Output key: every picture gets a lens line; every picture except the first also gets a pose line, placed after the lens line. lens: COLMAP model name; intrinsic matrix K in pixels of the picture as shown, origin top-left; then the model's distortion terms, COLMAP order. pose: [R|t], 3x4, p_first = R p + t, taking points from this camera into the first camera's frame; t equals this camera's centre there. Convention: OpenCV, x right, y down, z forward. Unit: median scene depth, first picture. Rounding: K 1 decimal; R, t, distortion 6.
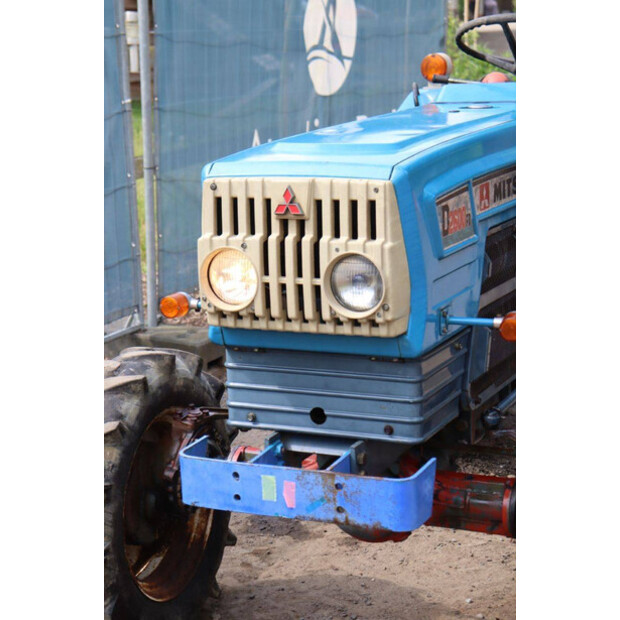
lens RADIAL K [[1599.9, 0, 310.0], [0, 1599.9, 310.0], [0, 0, 1]] dist [0.048337, -0.032675]
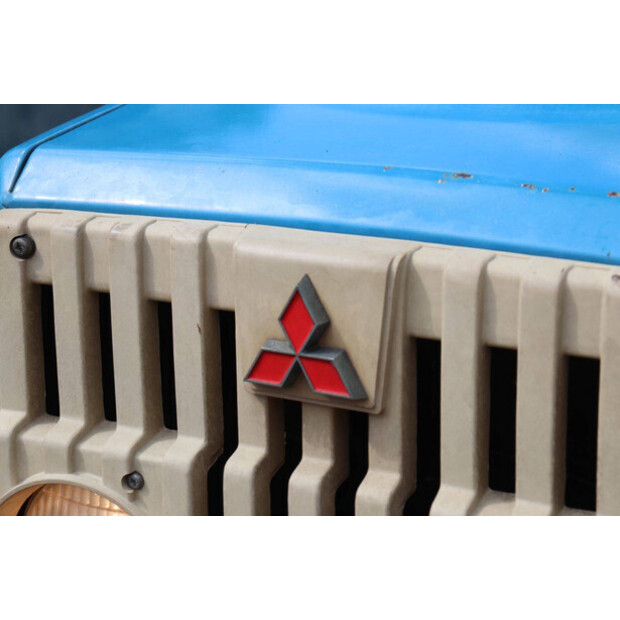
lens RADIAL K [[1599.9, 0, 310.0], [0, 1599.9, 310.0], [0, 0, 1]] dist [0.048337, -0.032675]
pose [[0.999479, 0.015926, -0.028058, -0.005409], [-0.012645, 0.993461, 0.113470, -0.098881], [0.029682, -0.113056, 0.993145, 0.750536]]
